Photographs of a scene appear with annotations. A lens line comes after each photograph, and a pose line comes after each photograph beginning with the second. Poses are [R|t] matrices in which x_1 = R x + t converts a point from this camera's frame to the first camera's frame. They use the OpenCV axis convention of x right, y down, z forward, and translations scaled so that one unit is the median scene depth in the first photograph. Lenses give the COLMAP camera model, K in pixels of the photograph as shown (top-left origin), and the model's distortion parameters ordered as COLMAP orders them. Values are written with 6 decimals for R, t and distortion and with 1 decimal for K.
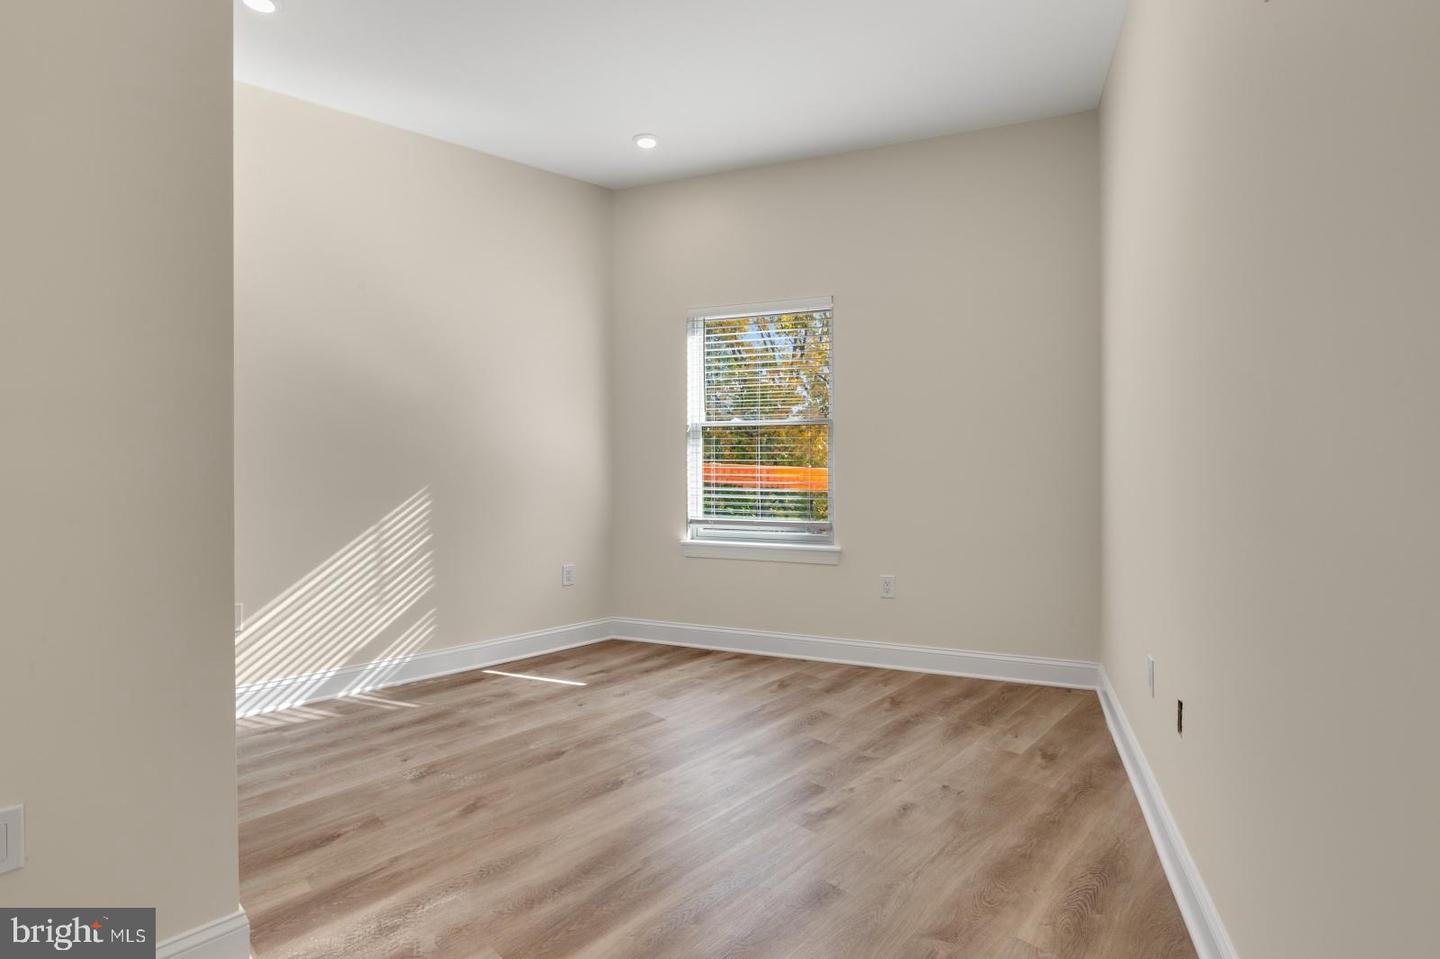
lens RADIAL K [[653.4, 0, 715.3], [0, 653.4, 470.1], [0, 0, 1]] dist [-0.000952, -0.000091]
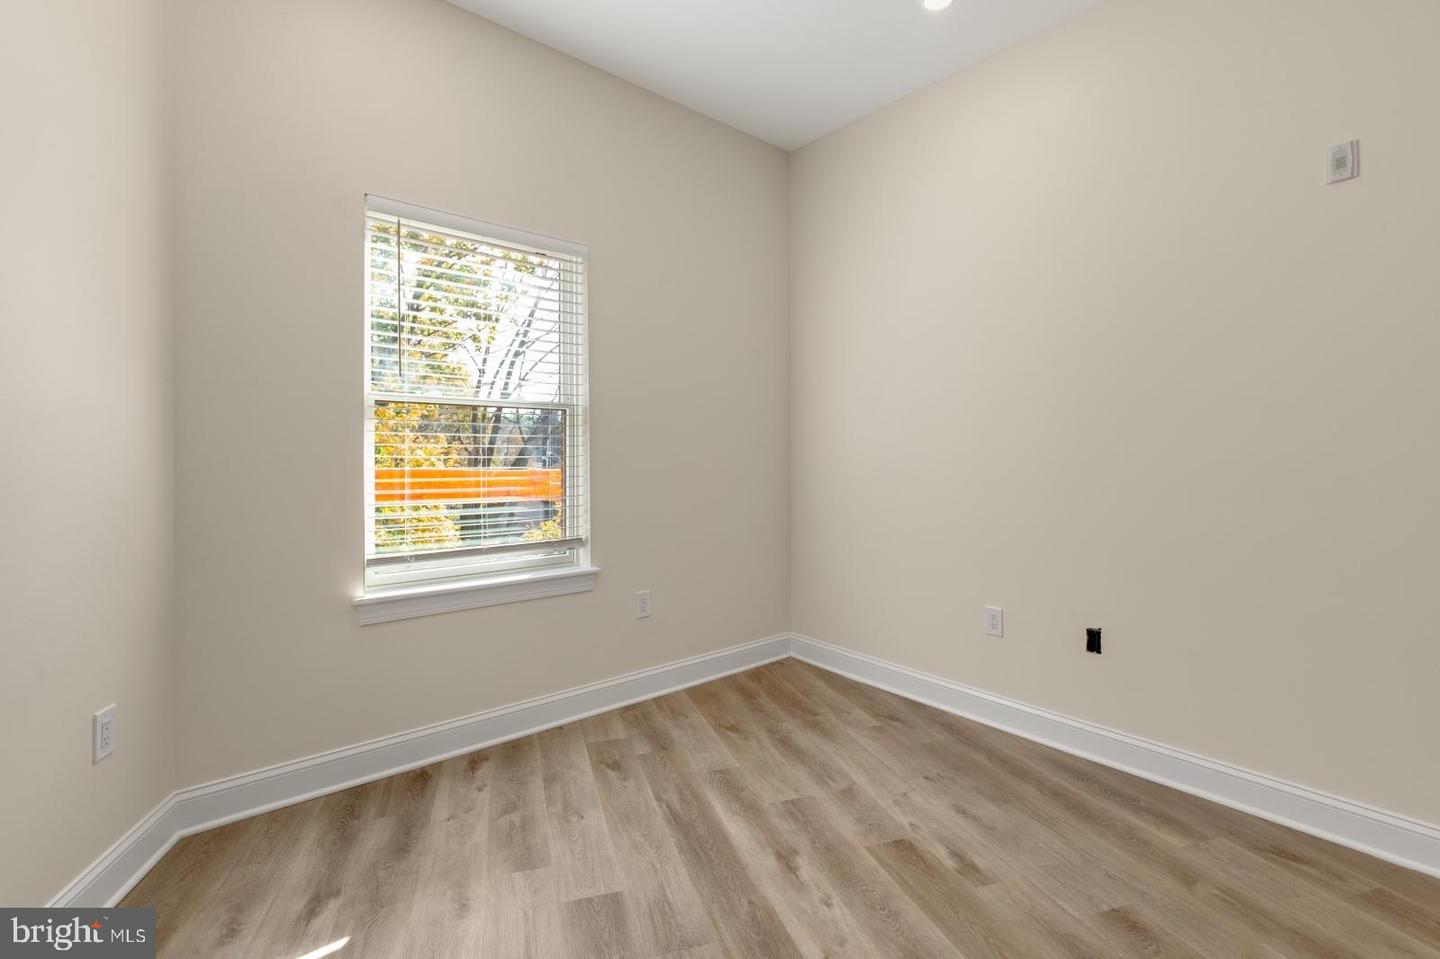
lens RADIAL K [[653.4, 0, 715.3], [0, 653.4, 470.1], [0, 0, 1]] dist [-0.000952, -0.000091]
pose [[0.476393, -0.017247, 0.879063, -0.659731], [0.009383, 0.999850, 0.014532, -0.013548], [-0.879182, 0.001325, 0.476484, 0.762030]]
